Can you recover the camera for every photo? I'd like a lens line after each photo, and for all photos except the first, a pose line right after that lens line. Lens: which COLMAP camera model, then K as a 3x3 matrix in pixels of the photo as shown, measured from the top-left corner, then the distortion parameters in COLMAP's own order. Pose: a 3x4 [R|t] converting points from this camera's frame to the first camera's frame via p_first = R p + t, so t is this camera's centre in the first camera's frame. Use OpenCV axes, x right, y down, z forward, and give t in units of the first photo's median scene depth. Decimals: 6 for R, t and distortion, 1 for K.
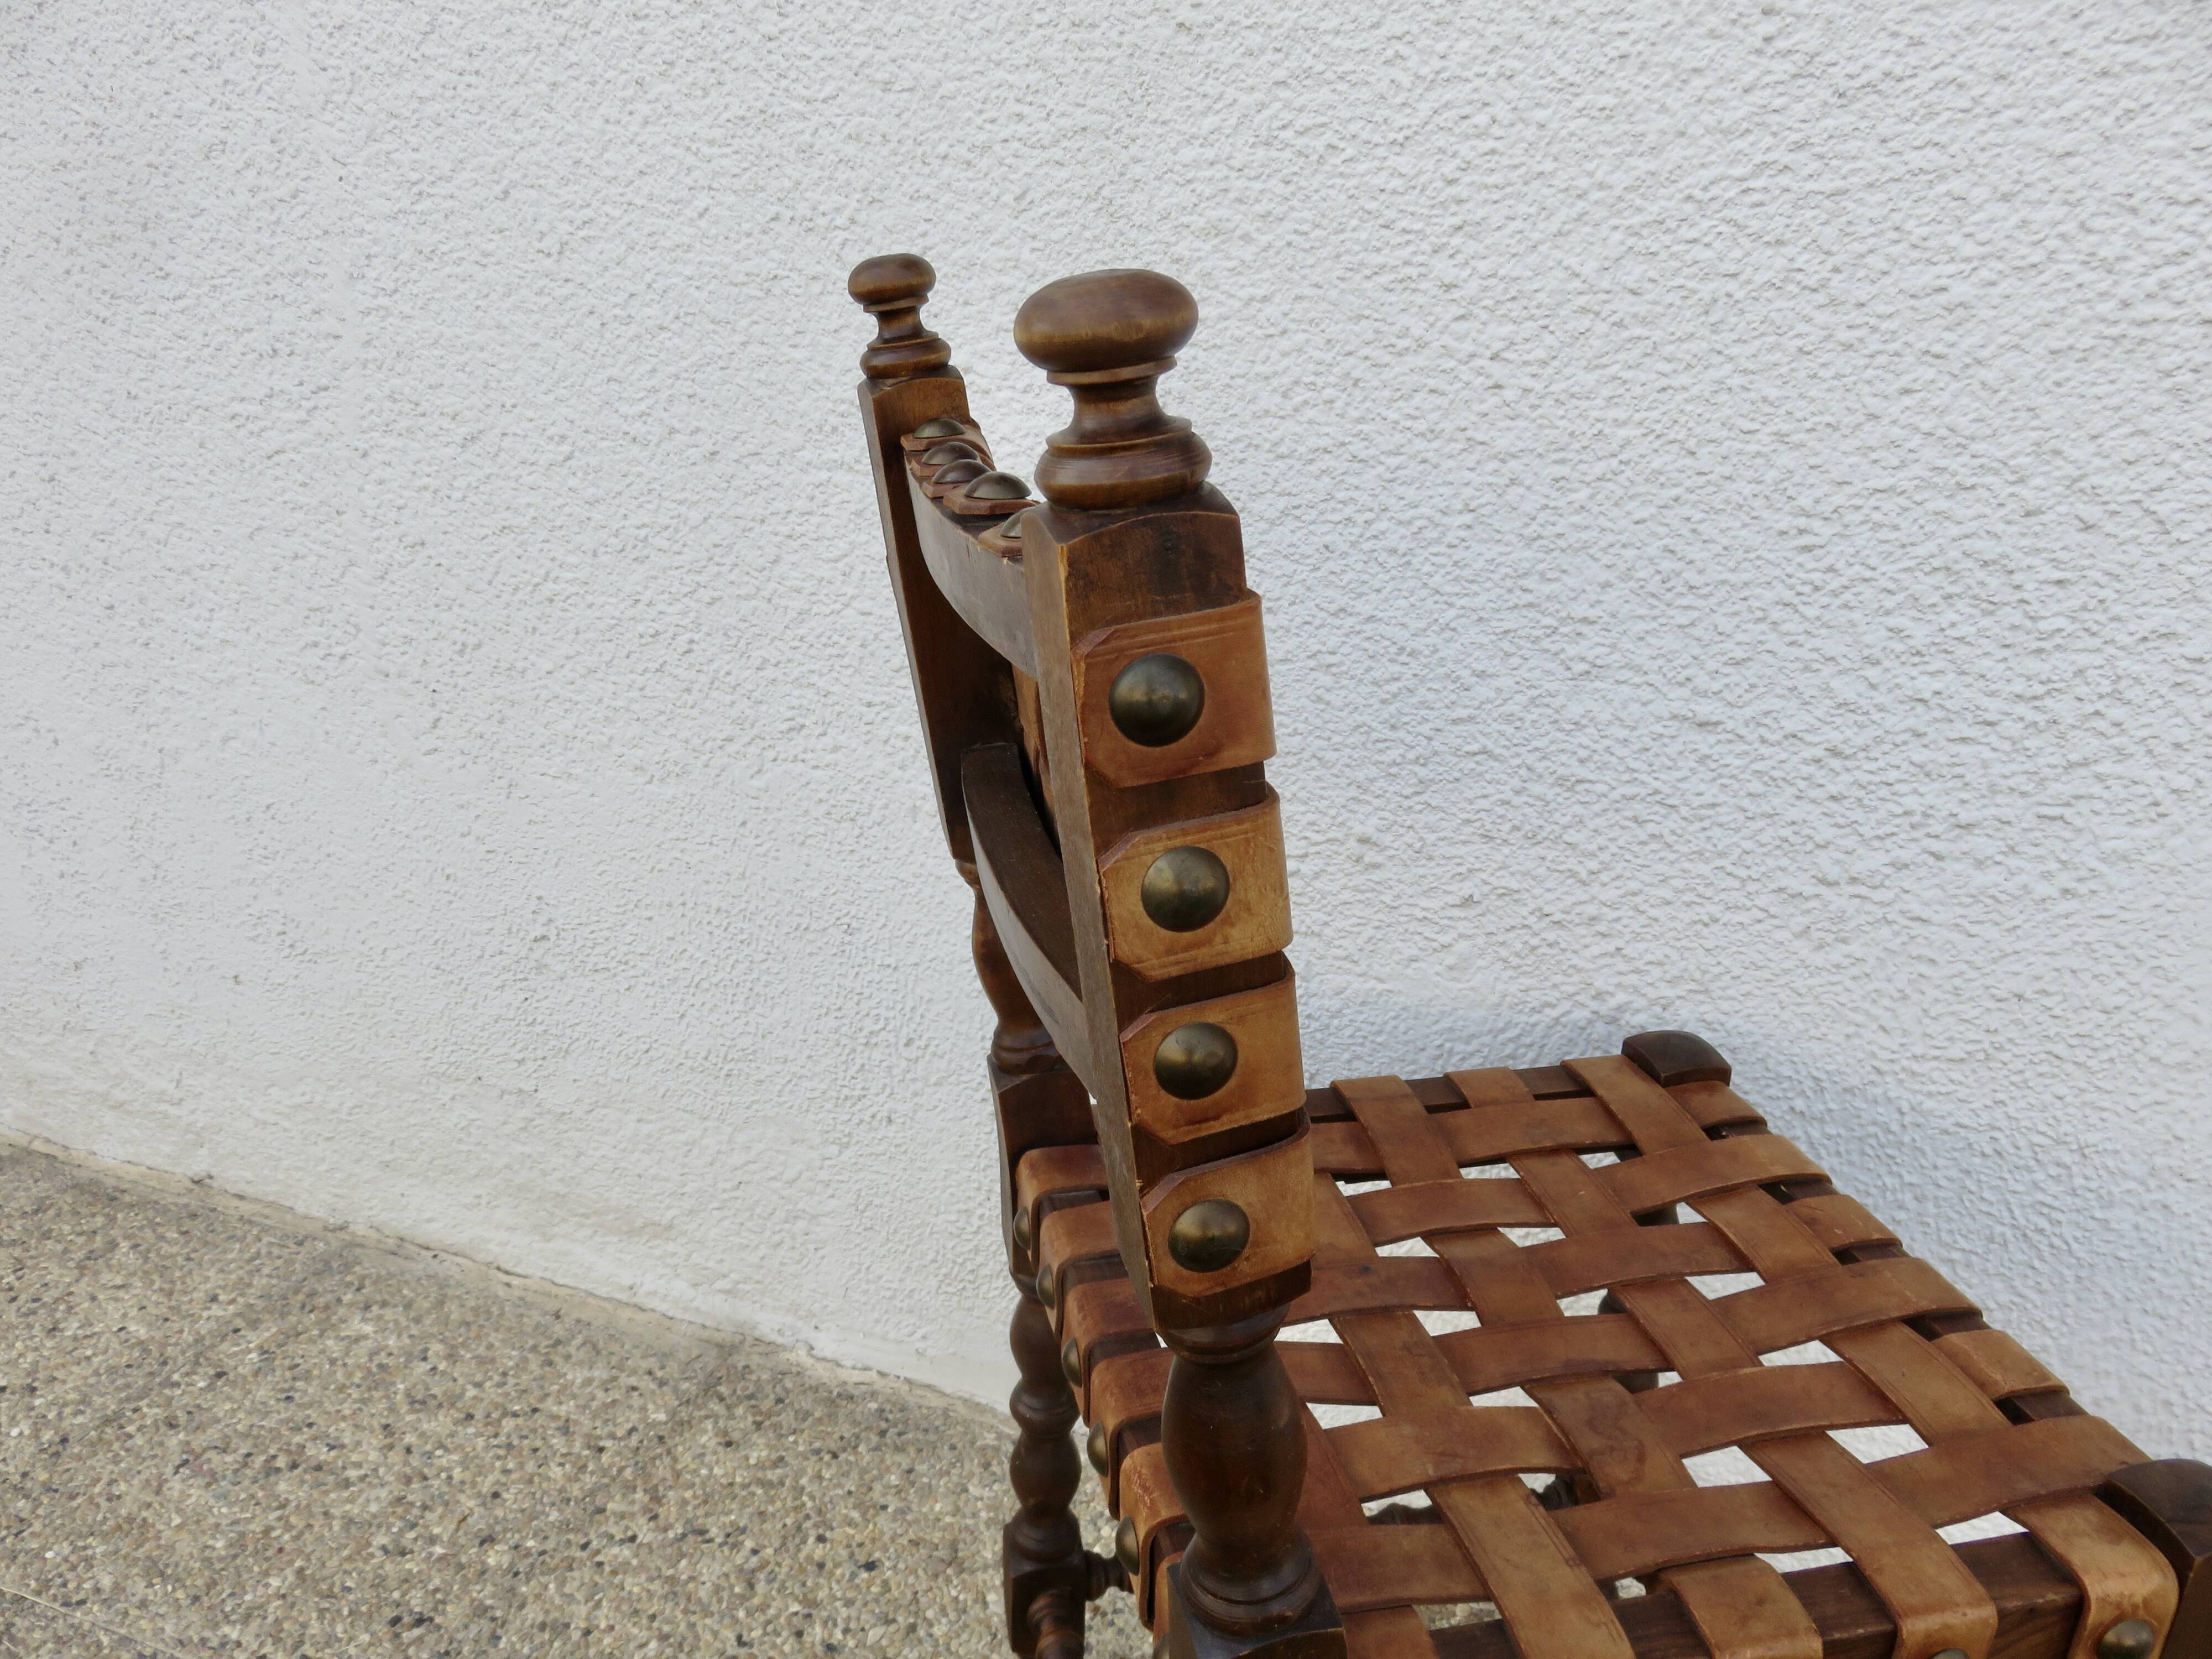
lens RADIAL K [[1663.2, 0, 1116.1], [0, 1663.2, 824.5], [0, 0, 1]] dist [-0.011728, 0.002660]
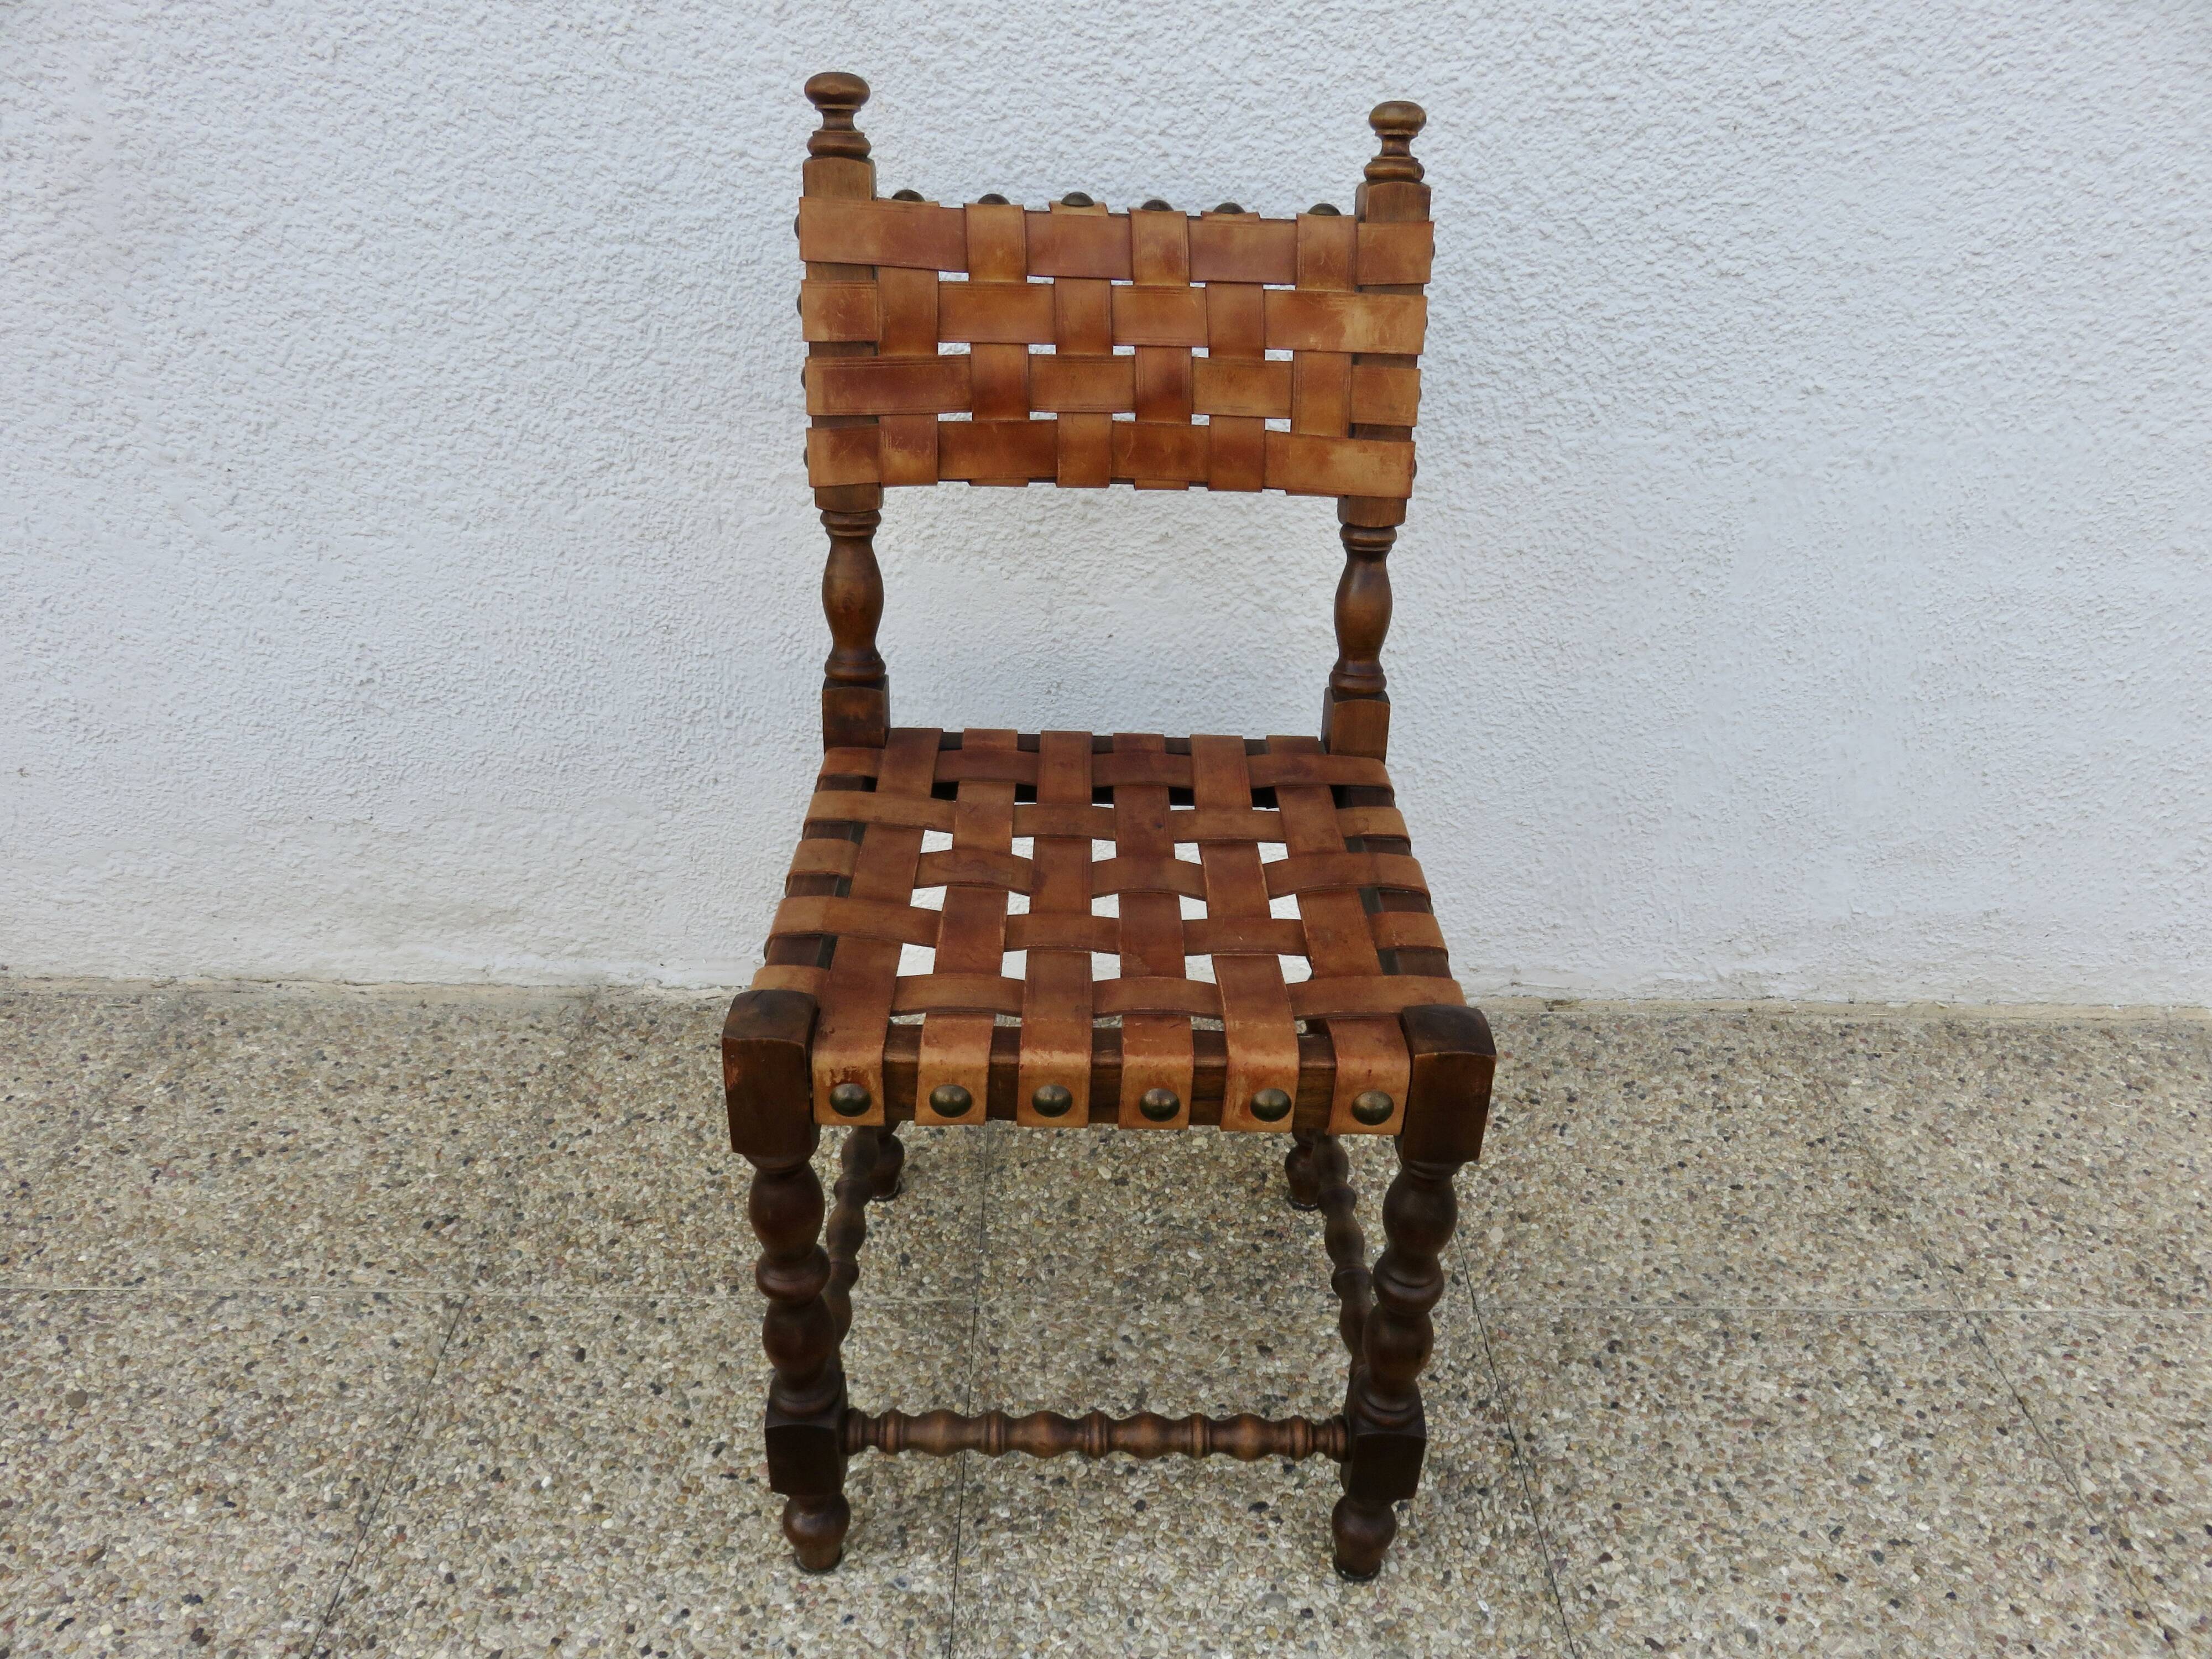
lens RADIAL K [[1663.2, 0, 1122.3], [0, 1663.2, 824.0], [0, 0, 1]] dist [-0.011728, 0.002660]
pose [[0.930982, -0.175804, 0.319945, -0.308386], [0.118330, 0.974411, 0.191104, 0.009712], [-0.345355, -0.140056, 0.927962, -0.312224]]
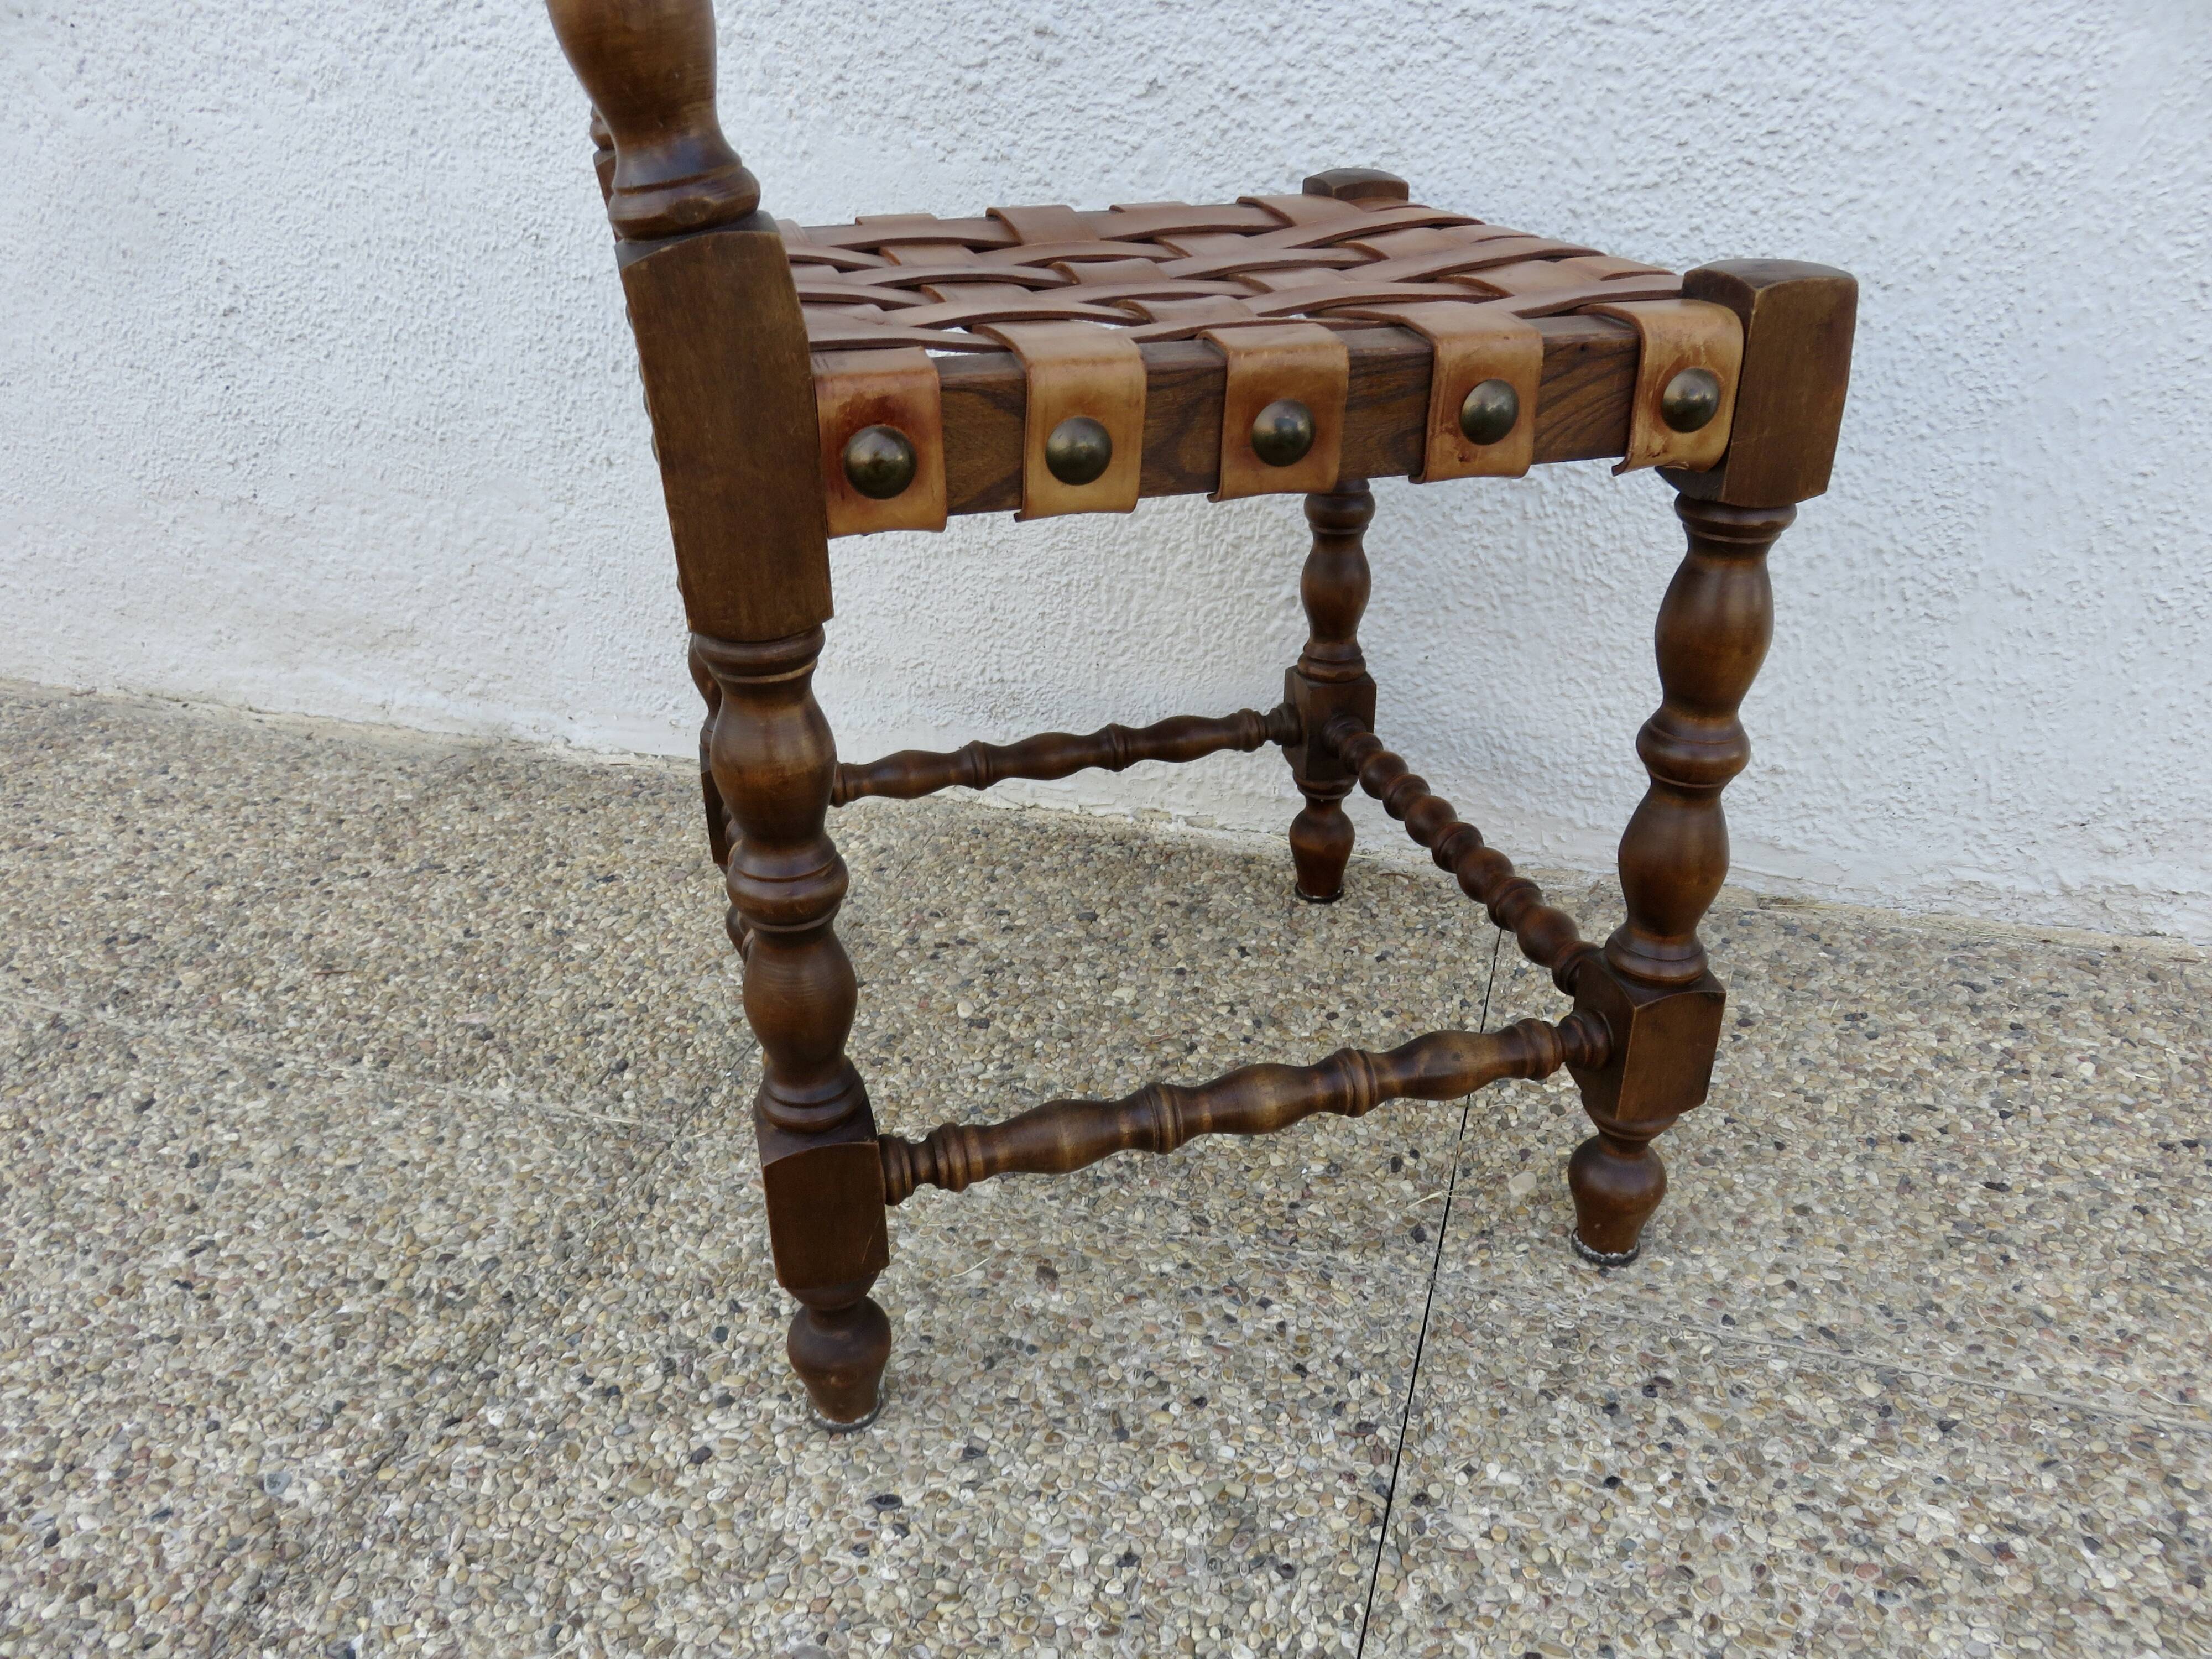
lens RADIAL K [[1663.2, 0, 1120.3], [0, 1663.2, 832.9], [0, 0, 1]] dist [-0.011728, 0.002660]
pose [[0.997511, -0.062294, 0.033043, 0.135422], [0.057936, 0.991138, 0.119539, 0.351573], [-0.040197, -0.117327, 0.992279, 0.016685]]
